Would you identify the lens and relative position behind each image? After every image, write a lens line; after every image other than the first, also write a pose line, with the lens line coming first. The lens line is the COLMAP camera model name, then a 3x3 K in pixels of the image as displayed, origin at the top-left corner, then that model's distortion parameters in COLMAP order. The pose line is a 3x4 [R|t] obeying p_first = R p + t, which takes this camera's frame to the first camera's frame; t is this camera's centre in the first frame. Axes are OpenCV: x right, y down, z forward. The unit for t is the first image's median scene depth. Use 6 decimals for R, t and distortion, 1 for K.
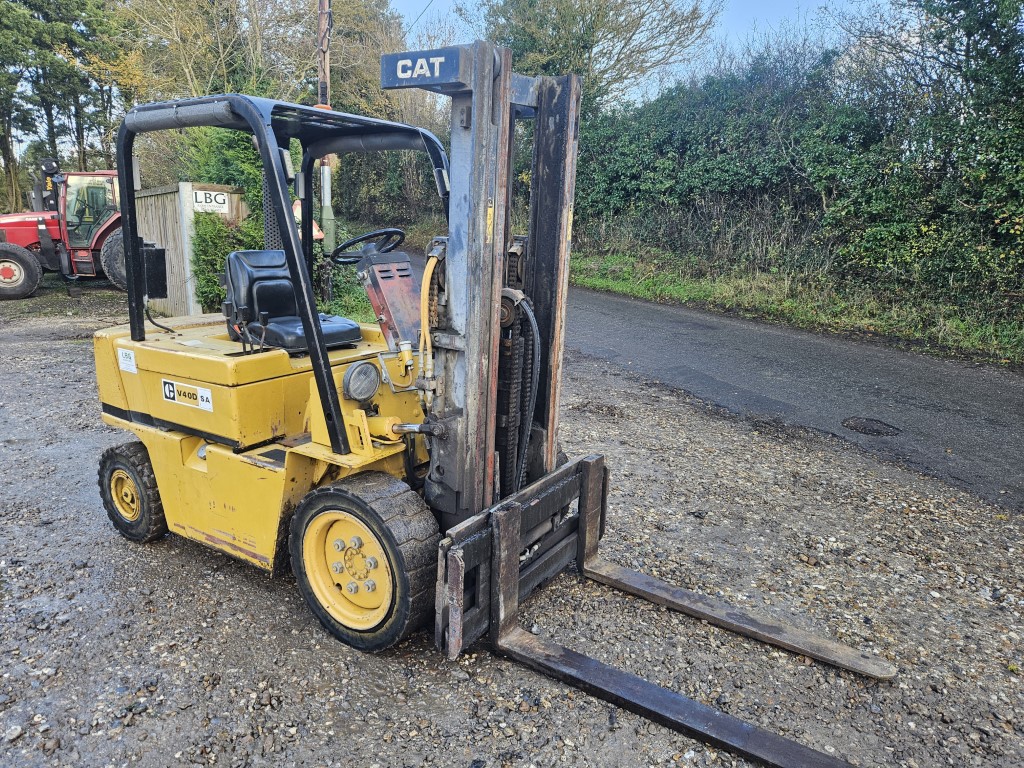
lens RADIAL K [[683.8, 0, 507.8], [0, 683.8, 389.4], [0, 0, 1]] dist [0.065423, -0.051997]
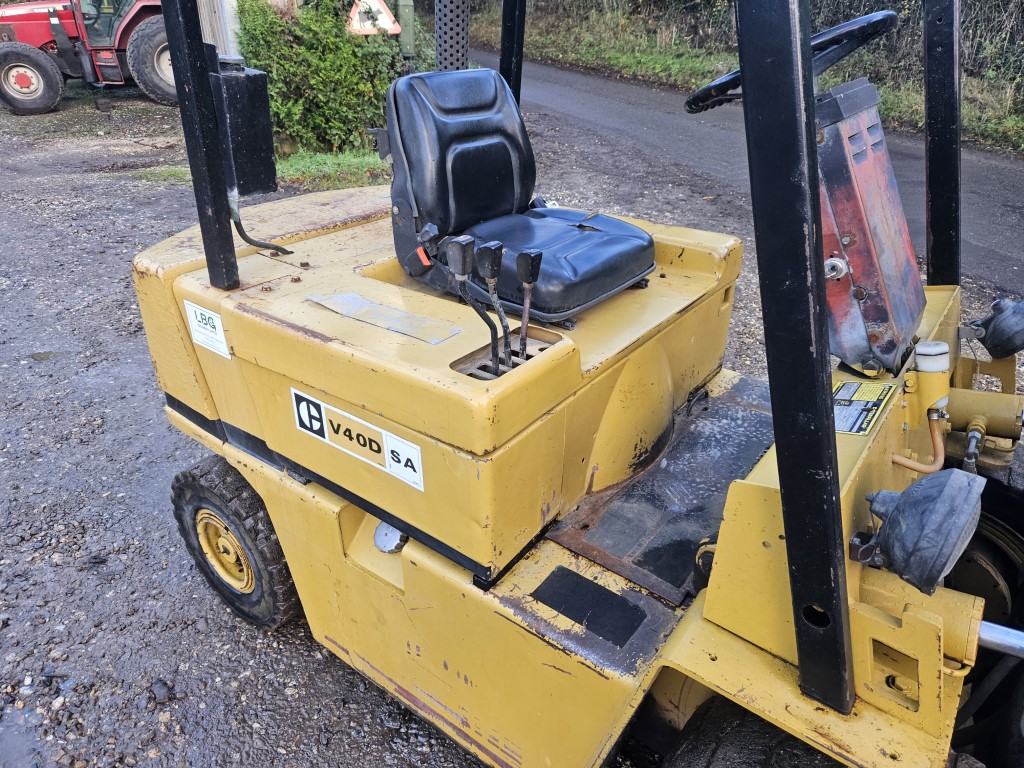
lens RADIAL K [[683.8, 0, 514.7], [0, 683.8, 377.7], [0, 0, 1]] dist [0.065423, -0.051997]
pose [[0.998452, 0.018843, -0.052340, -0.293609], [-0.005414, 0.969330, 0.245701, -0.117888], [0.055365, -0.245037, 0.967932, 0.511928]]
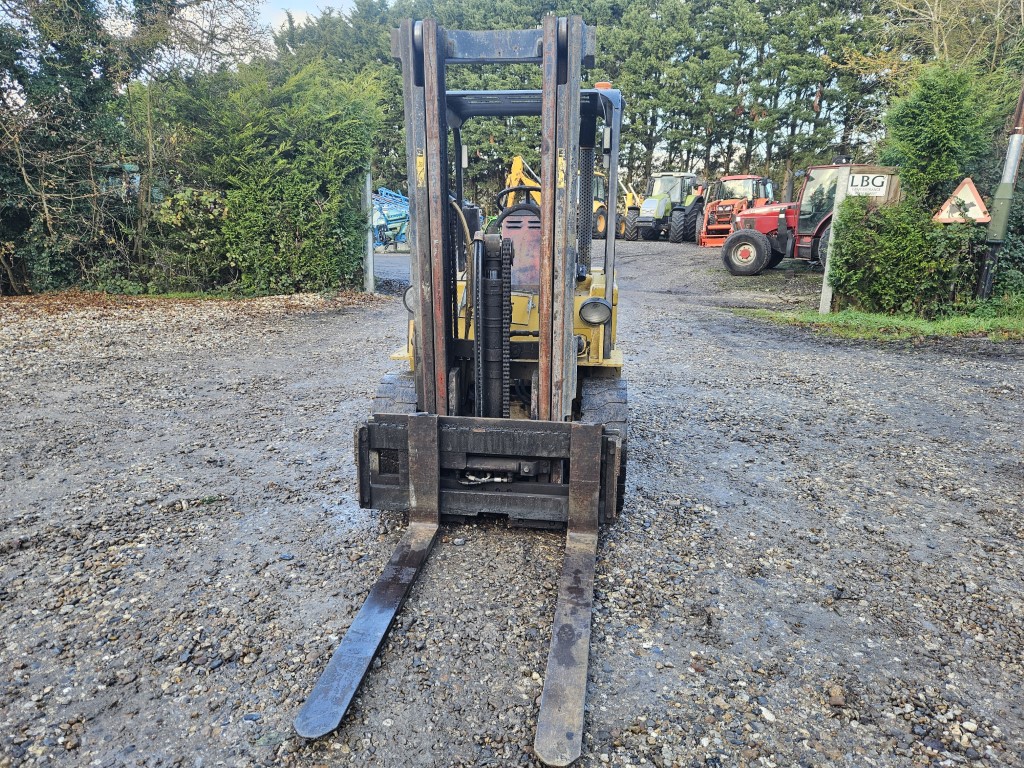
lens RADIAL K [[683.8, 0, 516.1], [0, 683.8, 381.2], [0, 0, 1]] dist [0.065423, -0.051997]
pose [[0.450332, 0.206916, -0.868555, 0.777082], [-0.213200, 0.969557, 0.120437, -0.042638], [0.867033, 0.130940, 0.480737, 0.405590]]
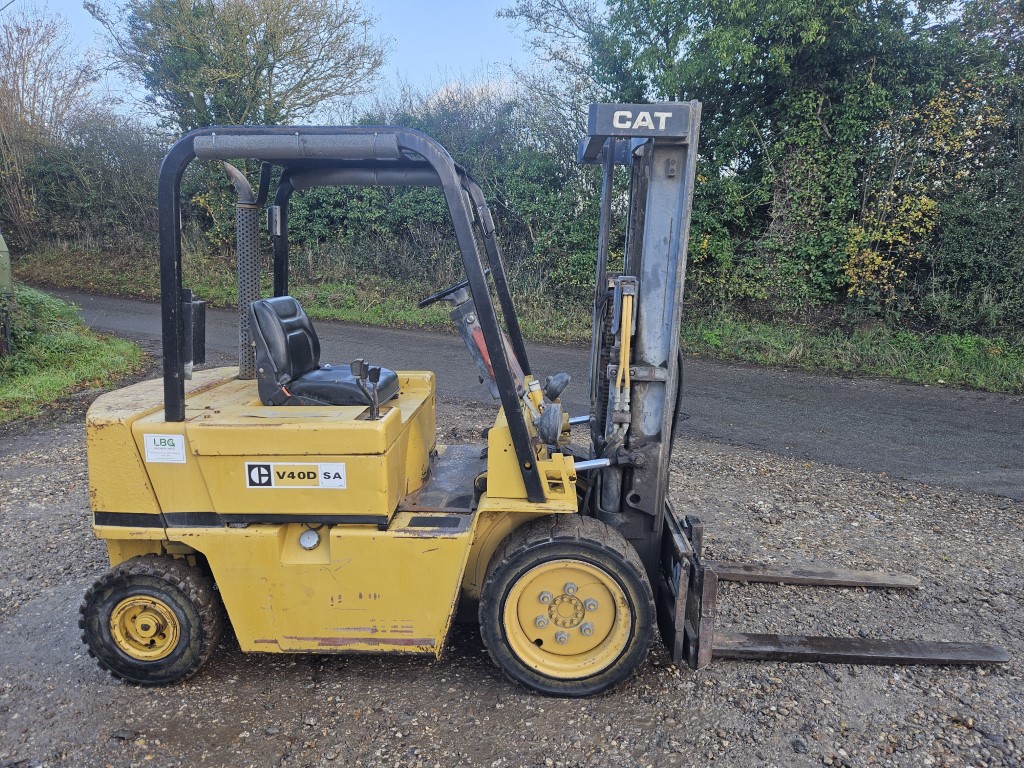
lens RADIAL K [[683.8, 0, 513.6], [0, 683.8, 390.4], [0, 0, 1]] dist [0.065423, -0.051997]
pose [[0.858265, -0.116414, 0.499829, -0.553575], [0.132948, 0.991120, 0.002553, -0.052137], [-0.495688, 0.064260, 0.866120, 0.130264]]
